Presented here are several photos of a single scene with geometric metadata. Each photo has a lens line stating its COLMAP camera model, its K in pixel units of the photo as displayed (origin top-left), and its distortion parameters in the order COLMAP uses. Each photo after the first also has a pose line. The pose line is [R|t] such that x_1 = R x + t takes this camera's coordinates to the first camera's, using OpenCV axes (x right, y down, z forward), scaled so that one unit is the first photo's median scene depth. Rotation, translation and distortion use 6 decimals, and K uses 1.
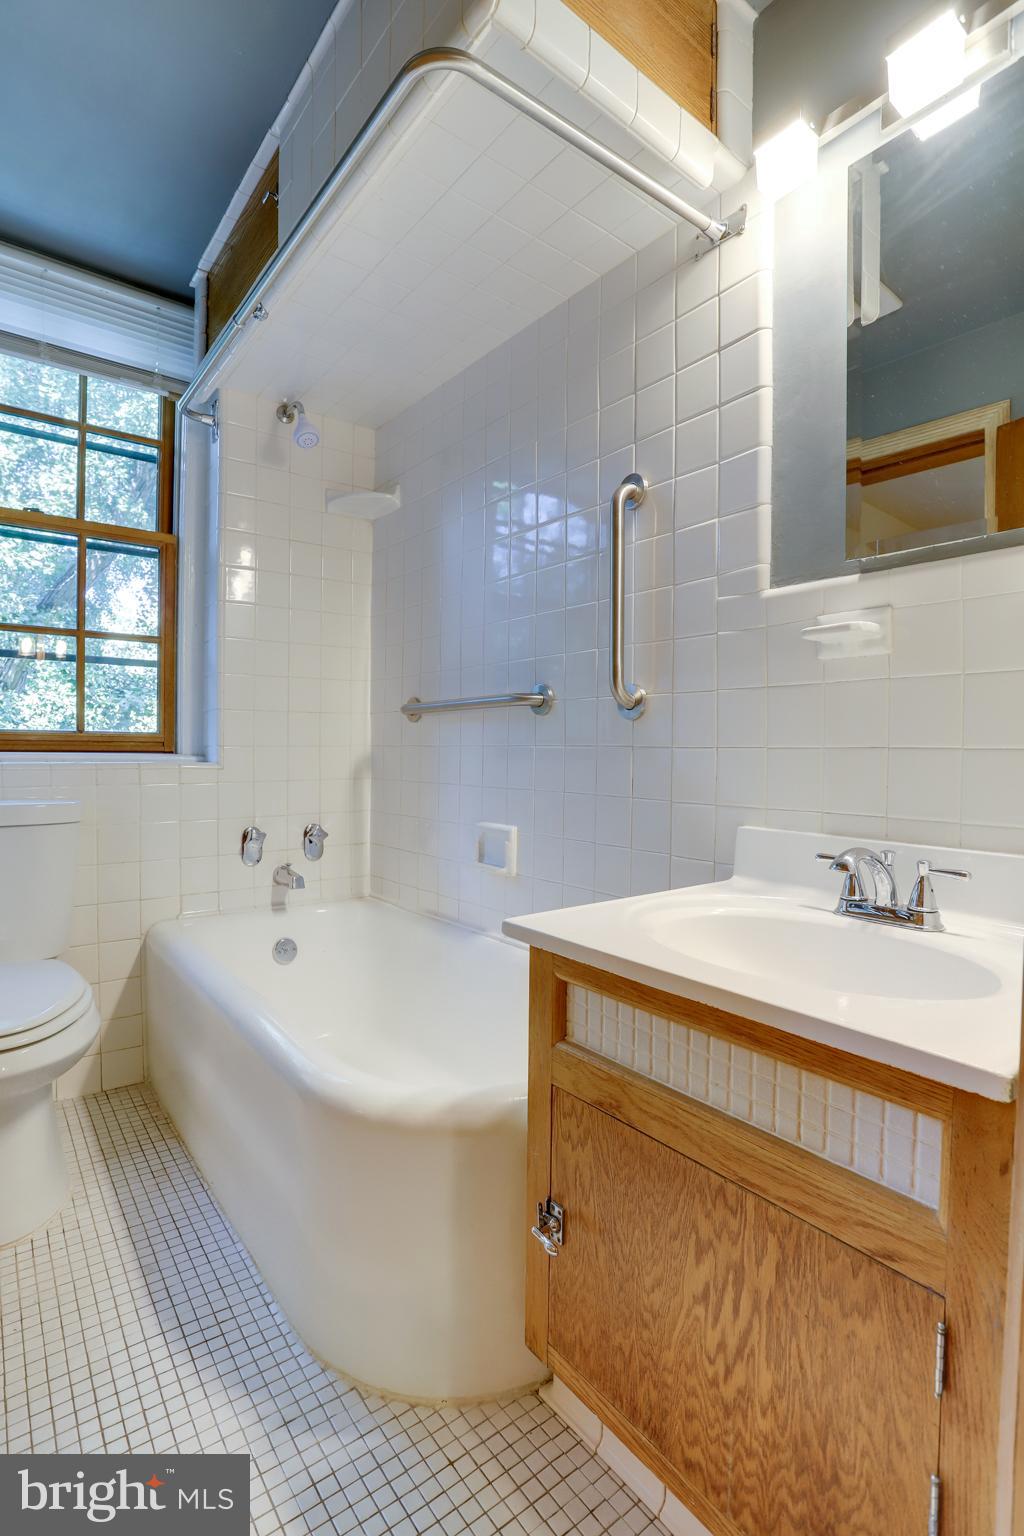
lens RADIAL K [[738.7, 0, 509.9], [0, 738.7, 765.9], [0, 0, 1]] dist [-0.065662, 0.026796]
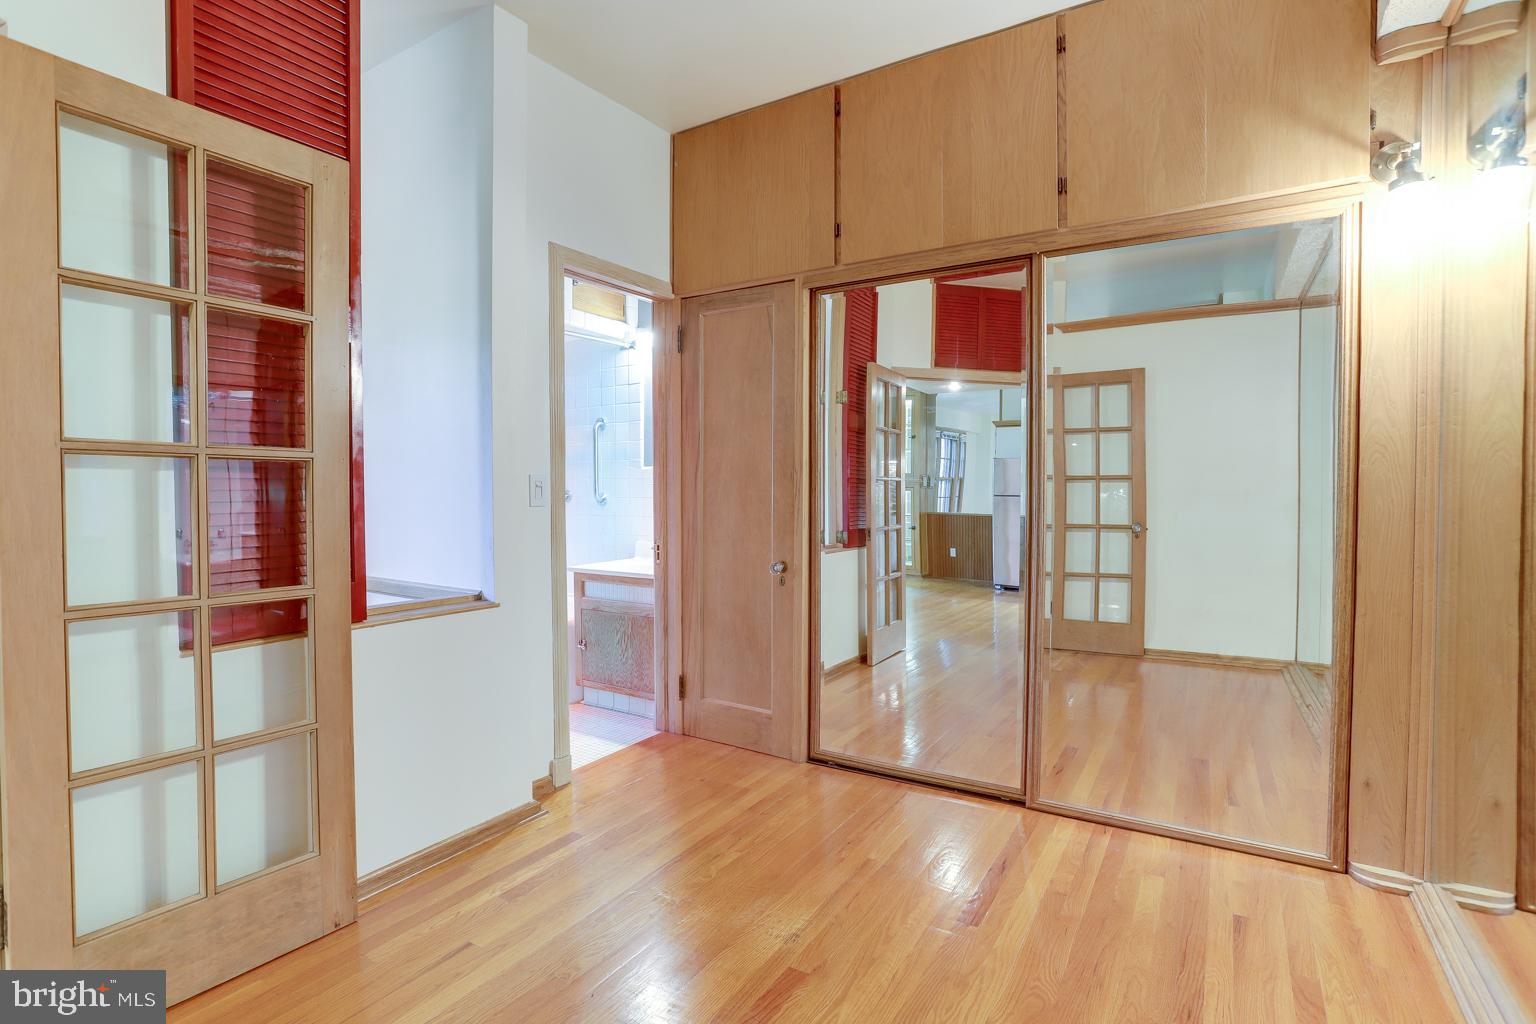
lens RADIAL K [[734.8, 0, 769.3], [0, 734.8, 511.4], [0, 0, 1]] dist [-0.058543, 0.023426]
pose [[0.932374, -0.022446, 0.360797, -0.280230], [0.018253, 0.999720, 0.015027, -0.081963], [-0.361034, -0.007425, 0.932523, -2.085082]]
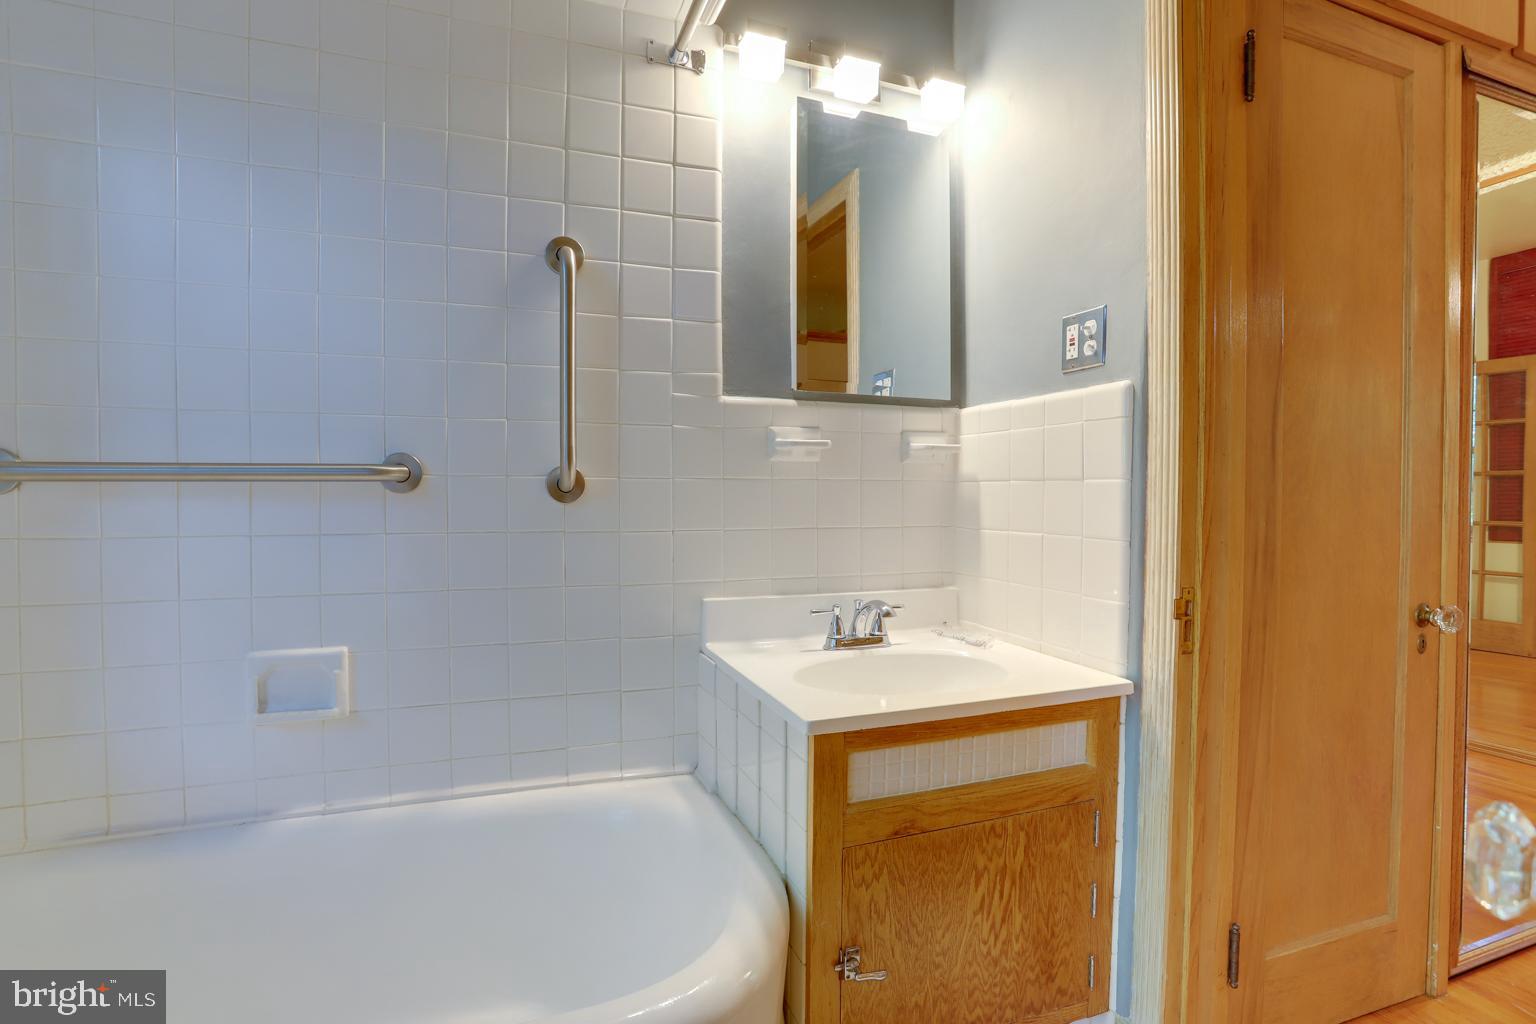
lens RADIAL K [[743.5, 0, 767.8], [0, 743.5, 509.6], [0, 0, 1]] dist [-0.067917, 0.029816]
pose [[0.293700, -0.034286, 0.955282, -0.737366], [0.019720, 0.999361, 0.029806, -0.086991], [-0.955694, 0.010084, 0.294189, 0.547607]]
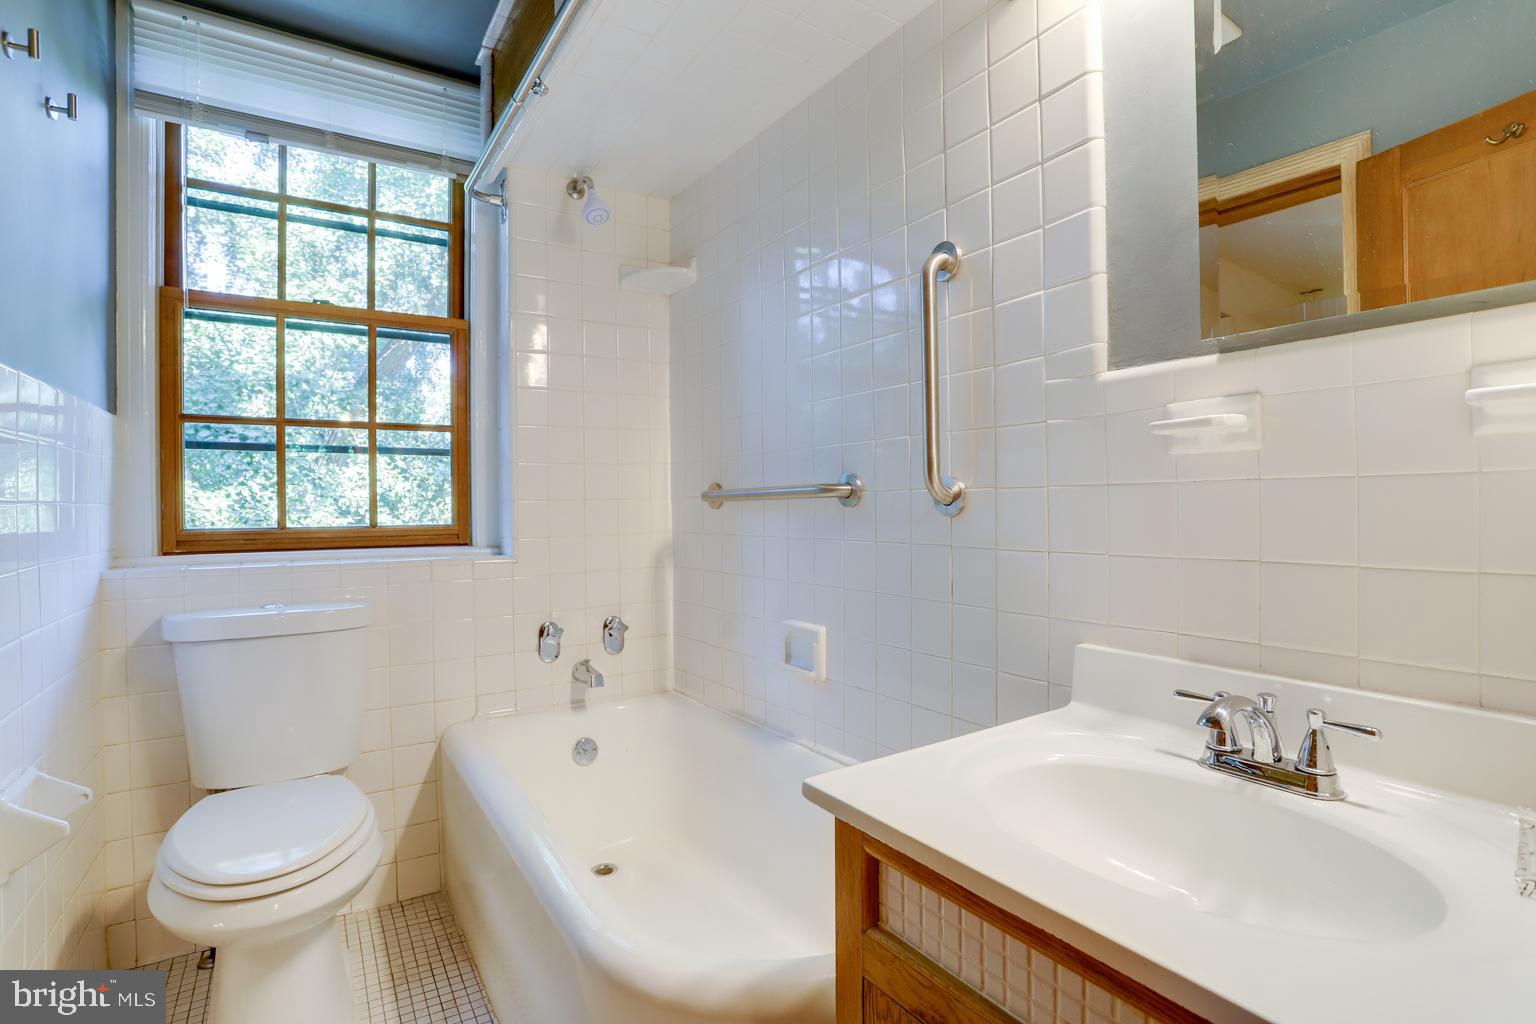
lens RADIAL K [[743.5, 0, 767.8], [0, 743.5, 509.6], [0, 0, 1]] dist [-0.067917, 0.029816]
pose [[0.996778, -0.020854, -0.077450, 0.016866], [0.019601, 0.999665, -0.016904, -0.067540], [0.077776, 0.015331, 0.996853, 0.100247]]
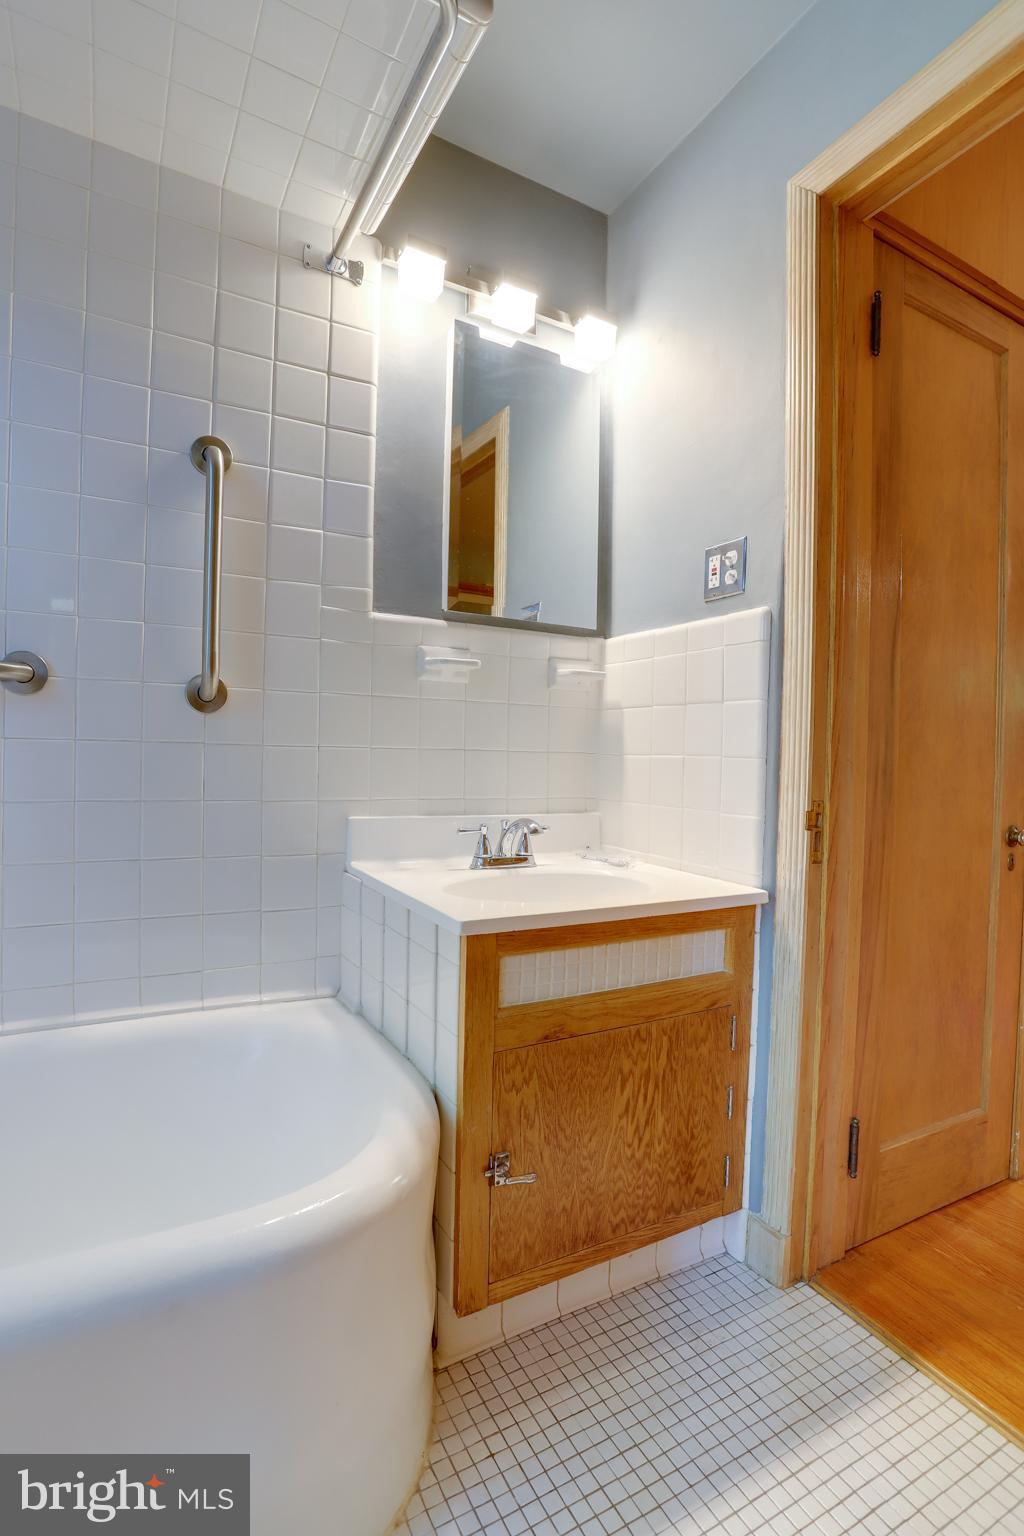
lens RADIAL K [[743.5, 0, 508.1], [0, 743.5, 765.7], [0, 0, 1]] dist [-0.067917, 0.029816]
pose [[0.152920, -0.023992, 0.987947, -0.743946], [-0.001189, 0.999700, 0.024461, -0.023938], [-0.988238, -0.004915, 0.152846, 0.572295]]
